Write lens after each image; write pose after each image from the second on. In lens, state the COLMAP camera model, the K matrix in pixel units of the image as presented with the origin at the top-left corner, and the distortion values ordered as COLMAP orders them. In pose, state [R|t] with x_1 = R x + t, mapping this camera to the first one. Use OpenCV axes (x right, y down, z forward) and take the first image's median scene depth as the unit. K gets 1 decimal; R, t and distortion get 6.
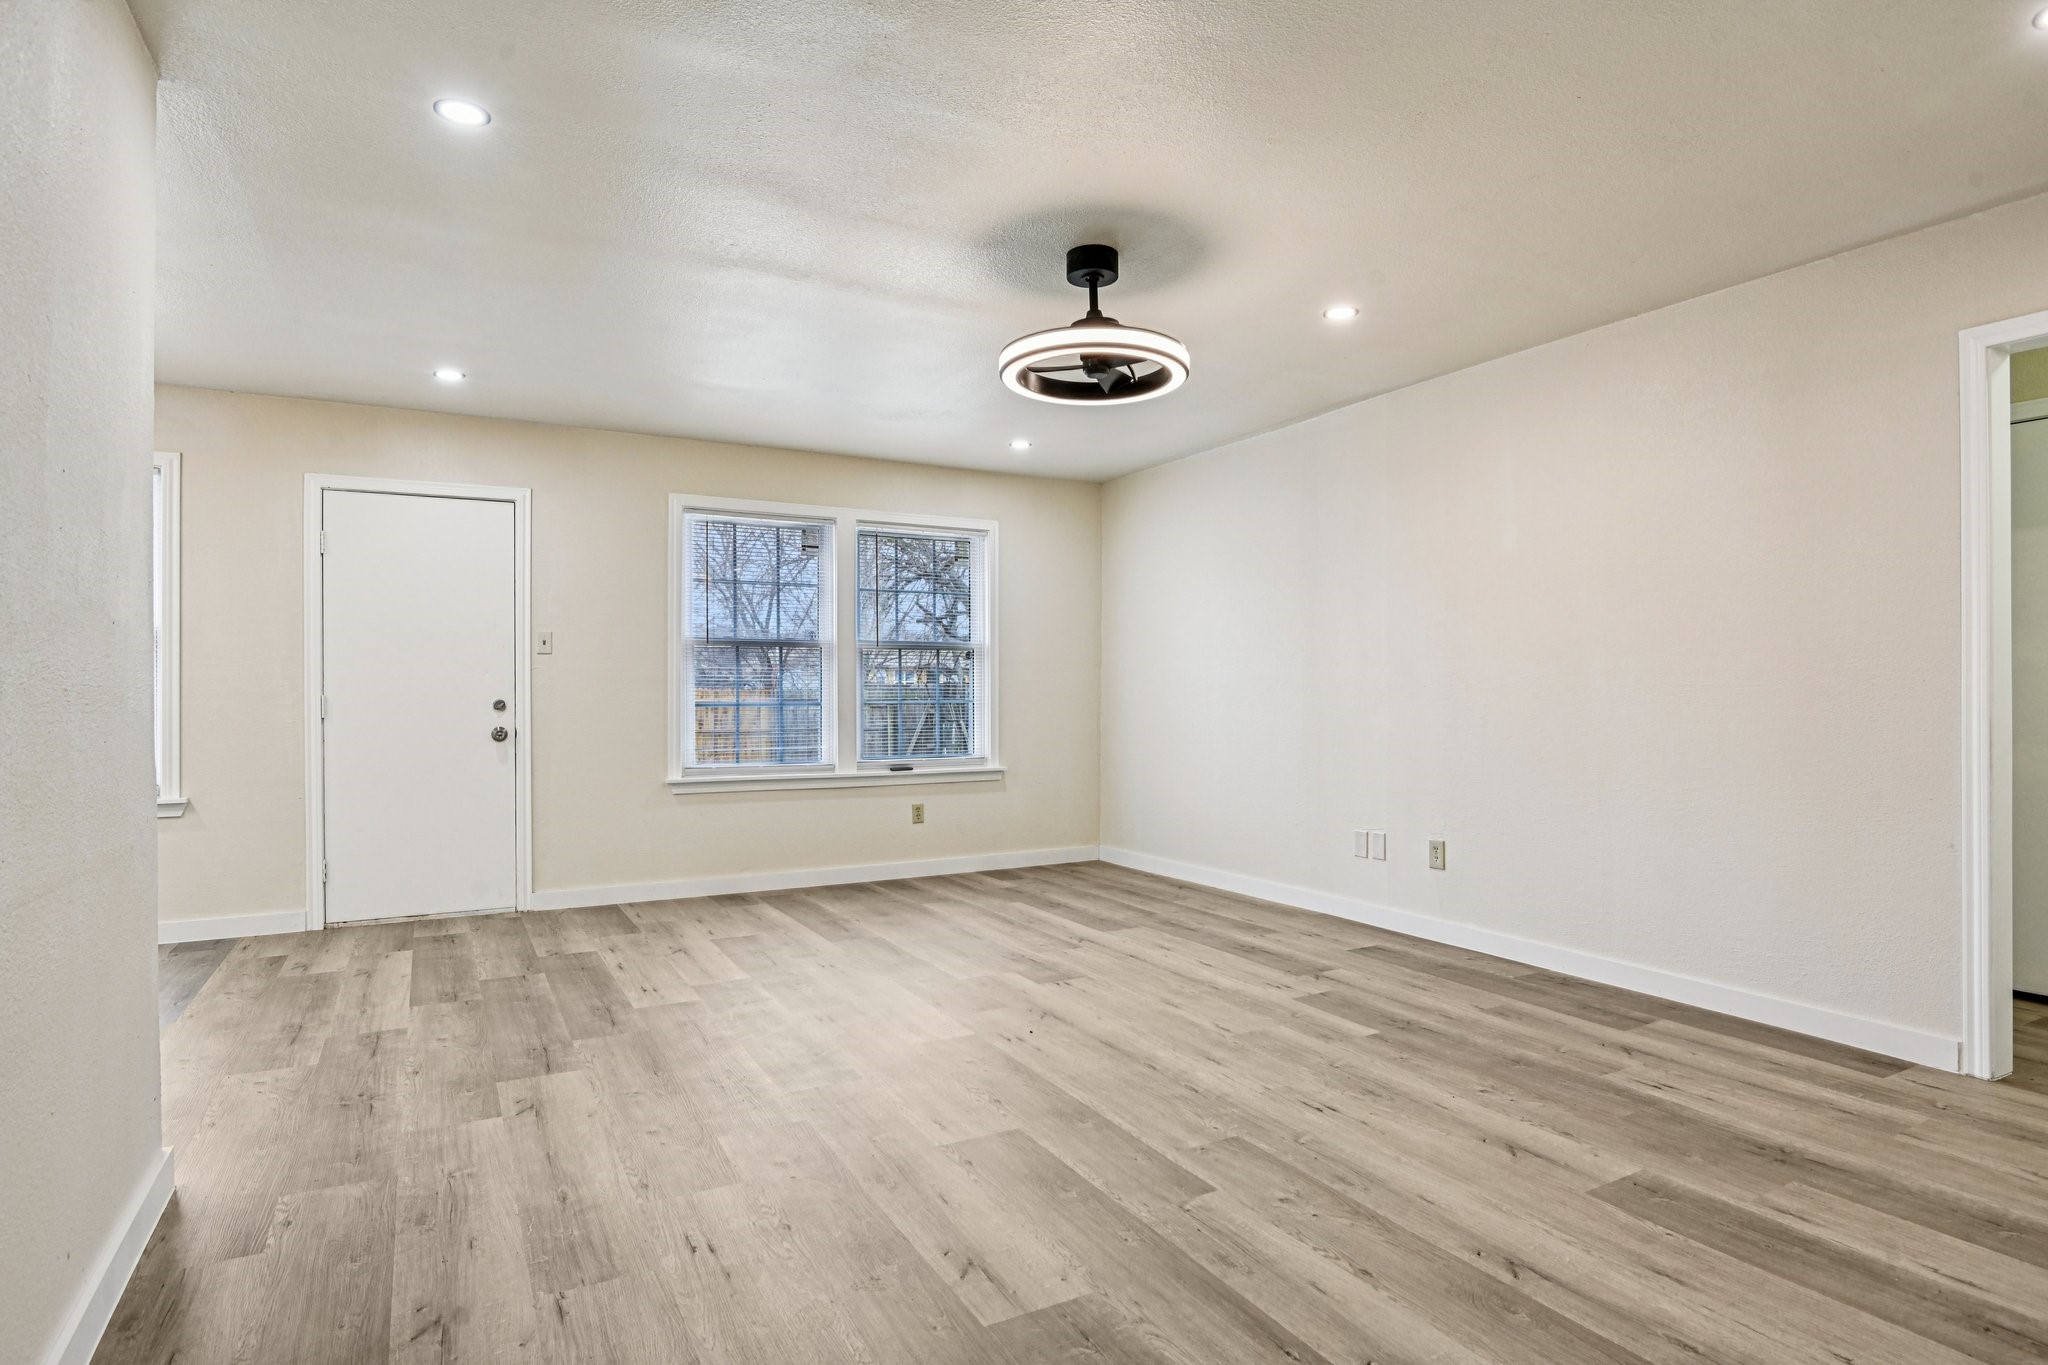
lens RADIAL K [[1075.0, 0, 1018.1], [0, 1075.0, 685.7], [0, 0, 1]] dist [0.000335, -0.016722]
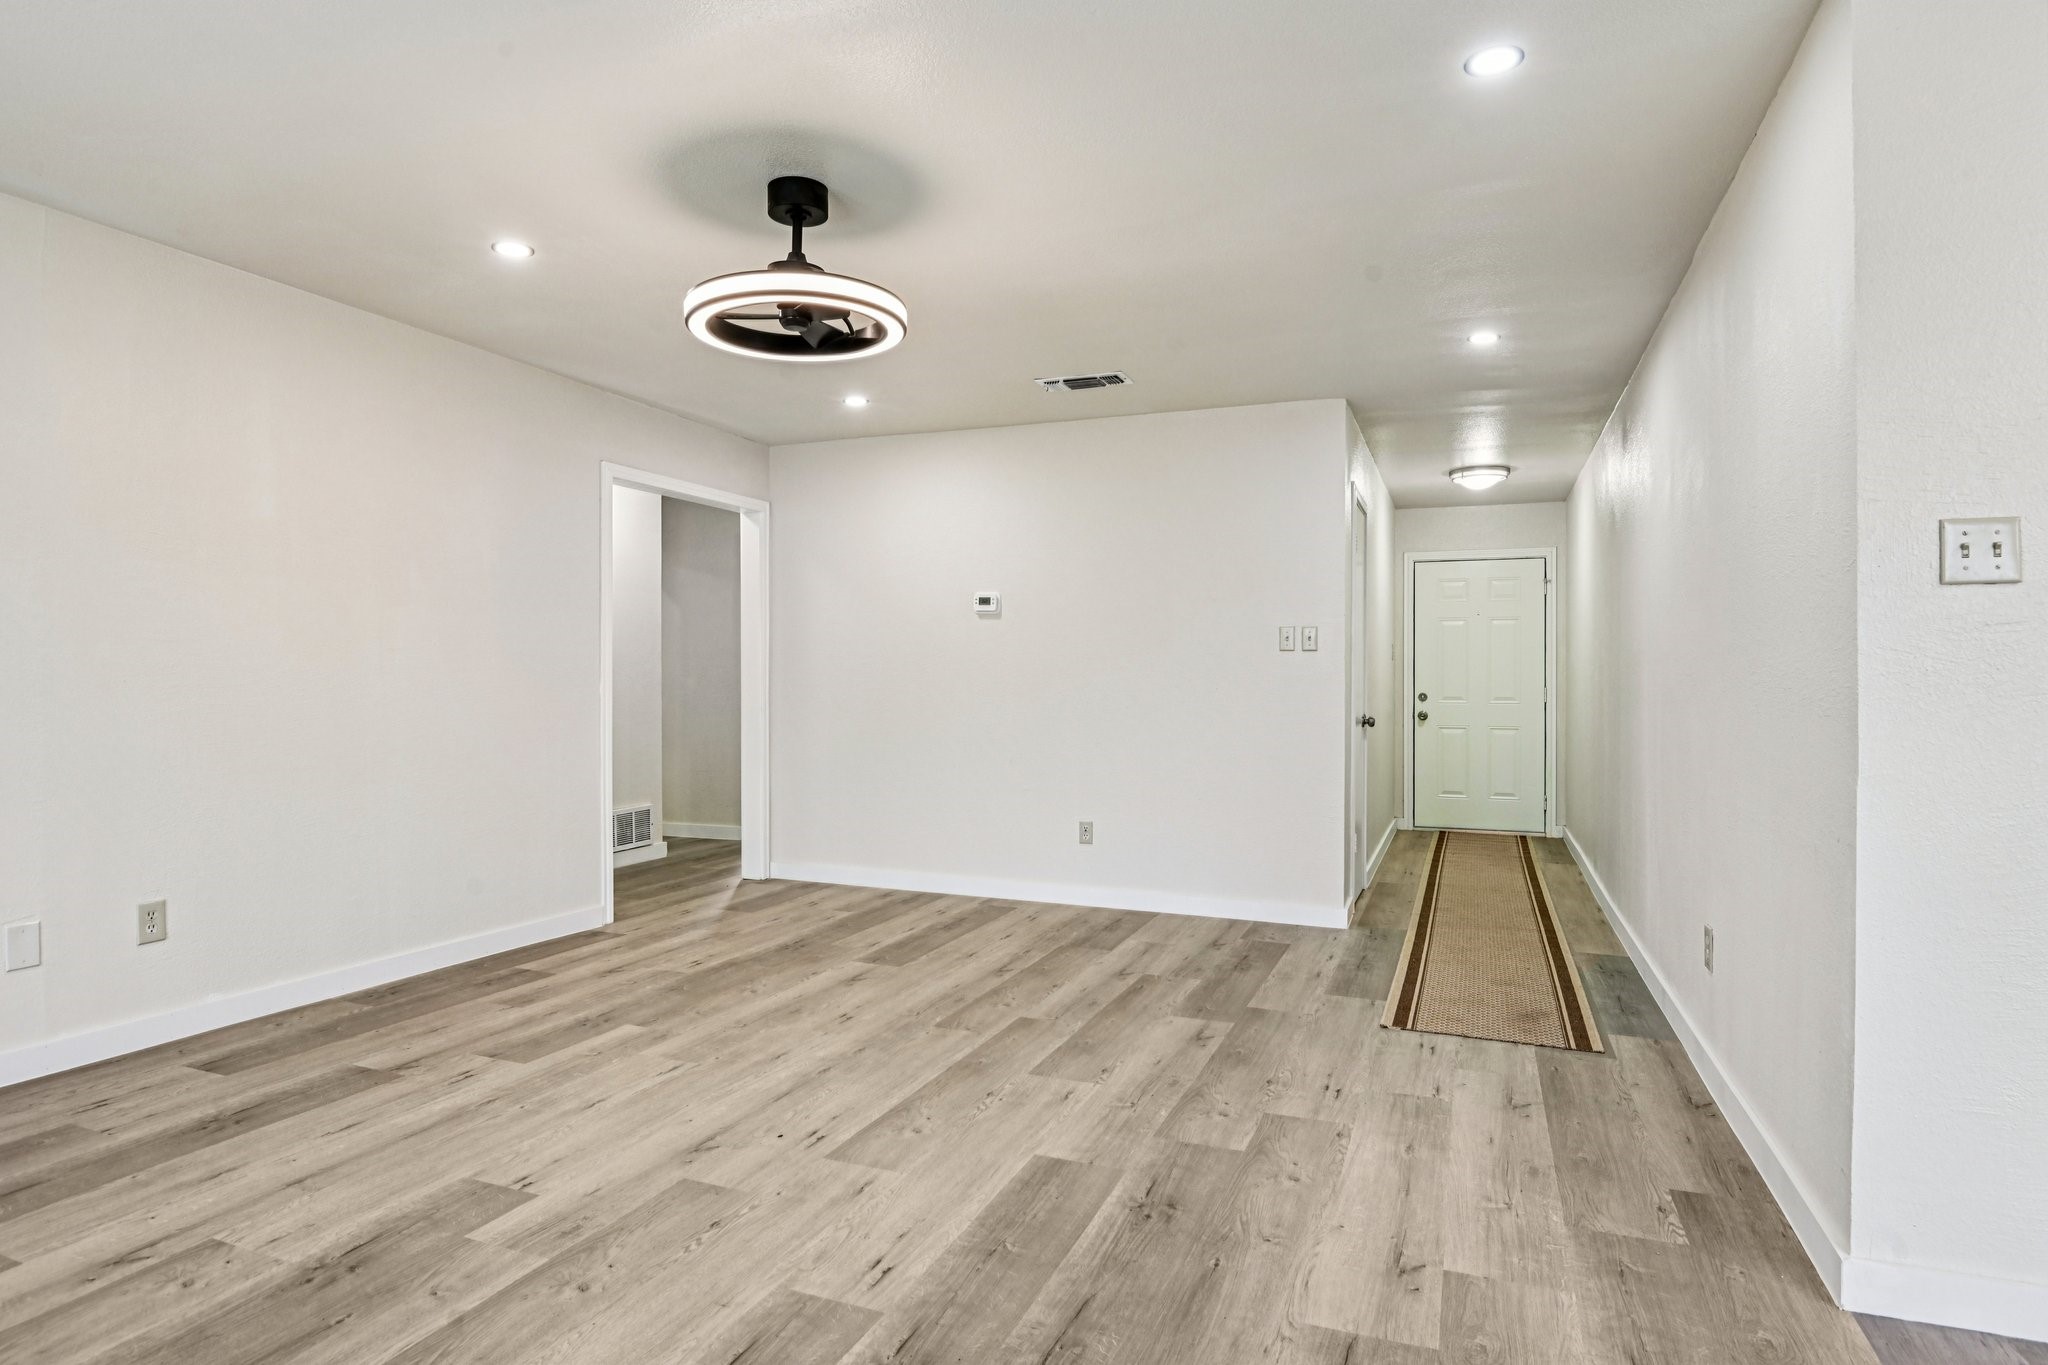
lens RADIAL K [[1119.4, 0, 1026.2], [0, 1119.4, 689.0], [0, 0, 1]] dist [-0.000055, -0.020947]
pose [[-0.637011, -0.003933, 0.770845, -0.834127], [-0.004802, 0.999988, 0.001133, 0.001976], [-0.770840, -0.002980, -0.637022, 1.606766]]
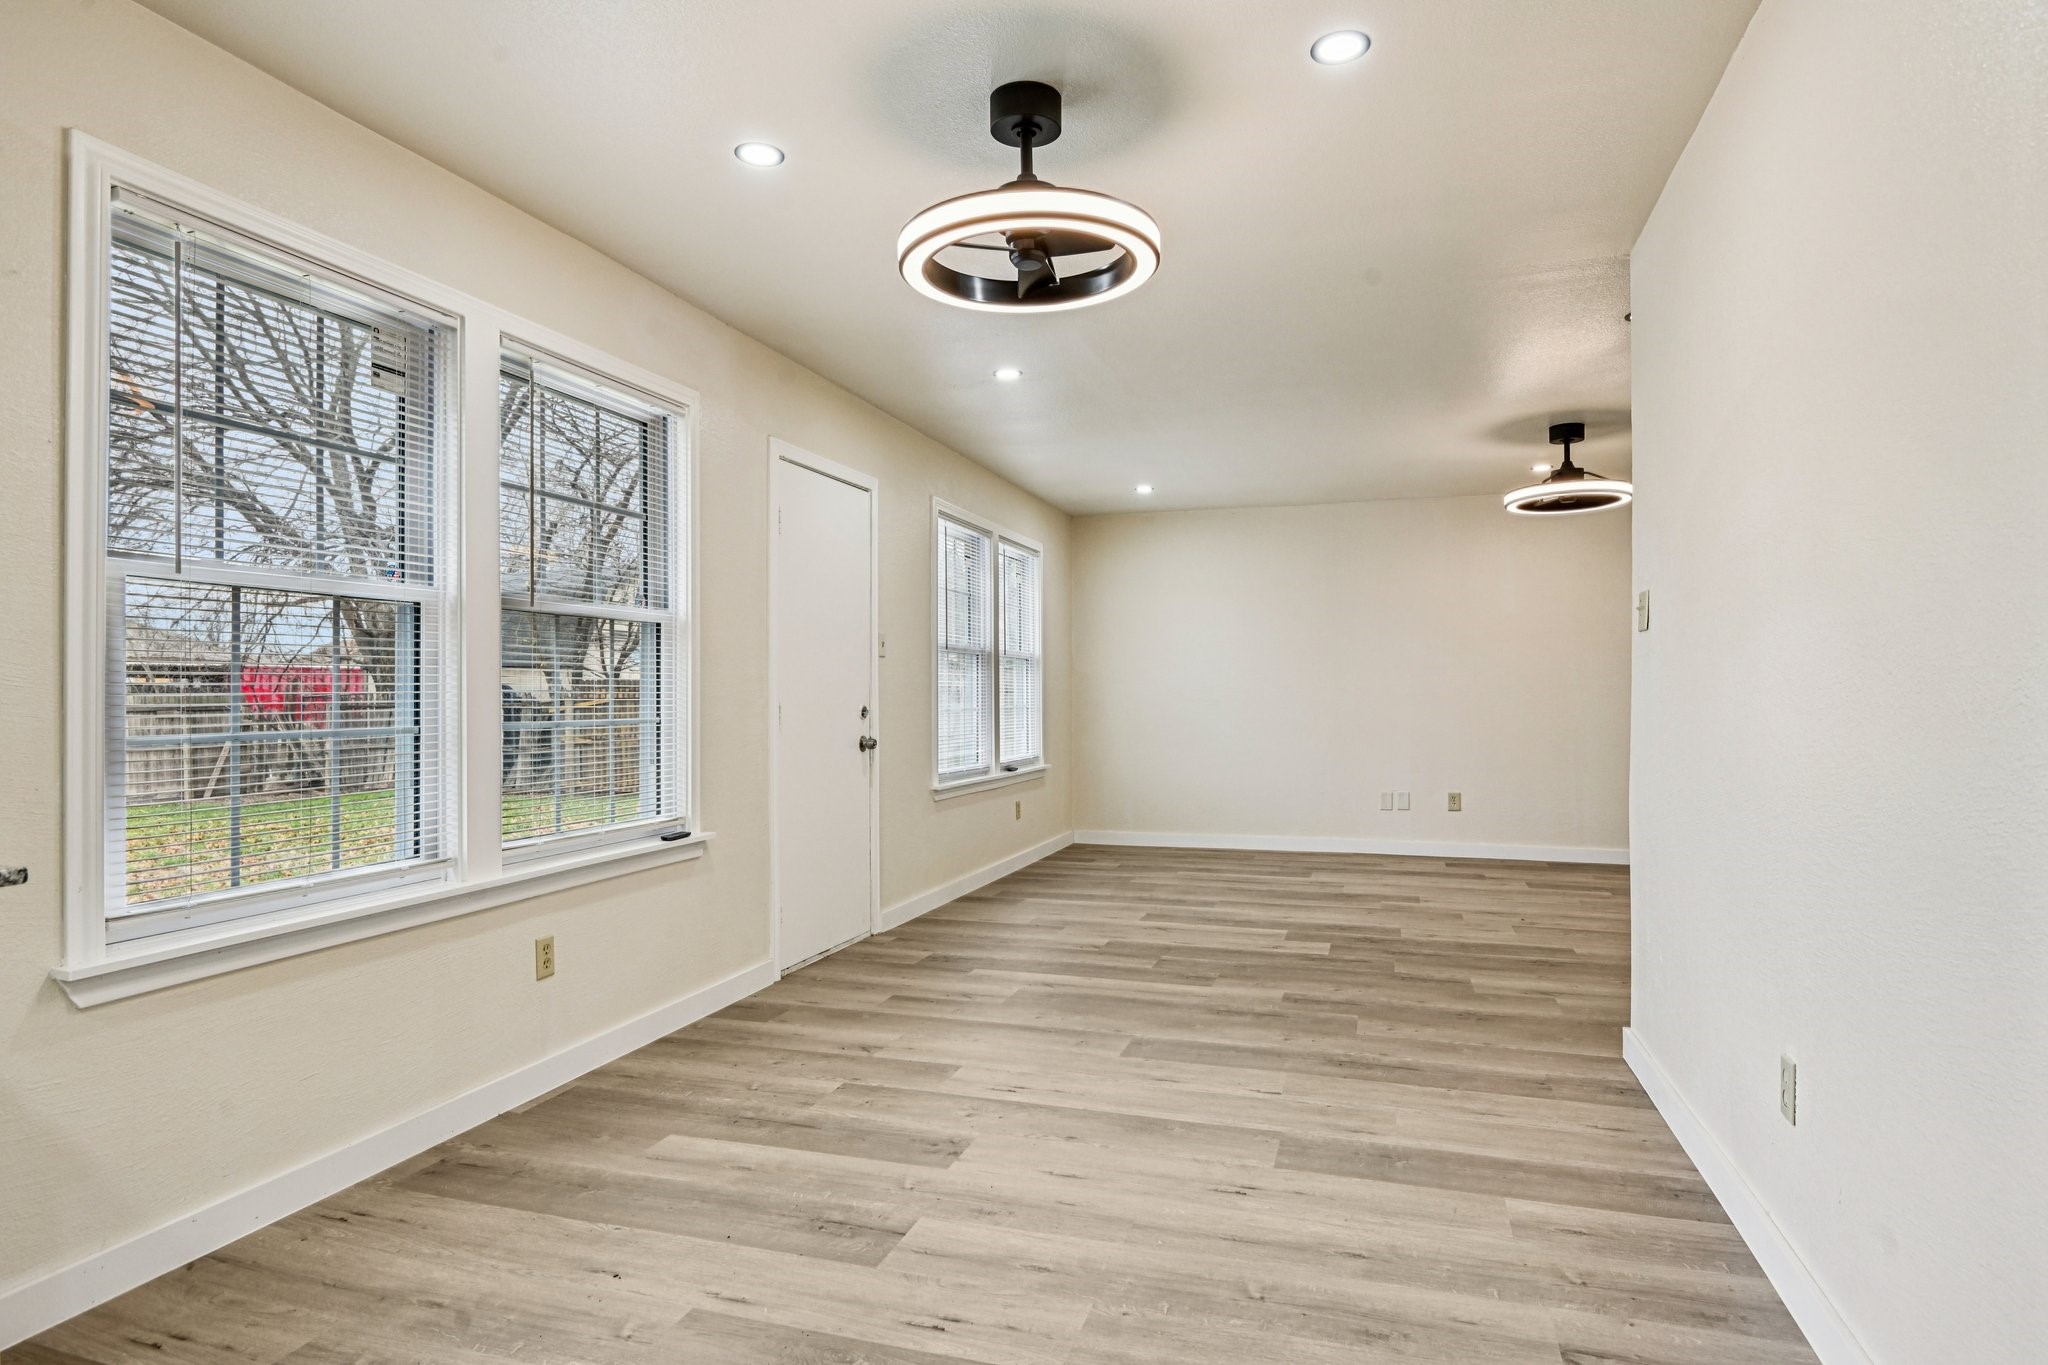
lens RADIAL K [[1119.4, 0, 1026.2], [0, 1119.4, 689.0], [0, 0, 1]] dist [-0.000055, -0.020947]
pose [[0.726961, 0.005765, 0.686655, -1.879559], [-0.004285, 0.999983, -0.003860, 0.003043], [-0.686665, -0.000137, 0.726974, 0.383139]]
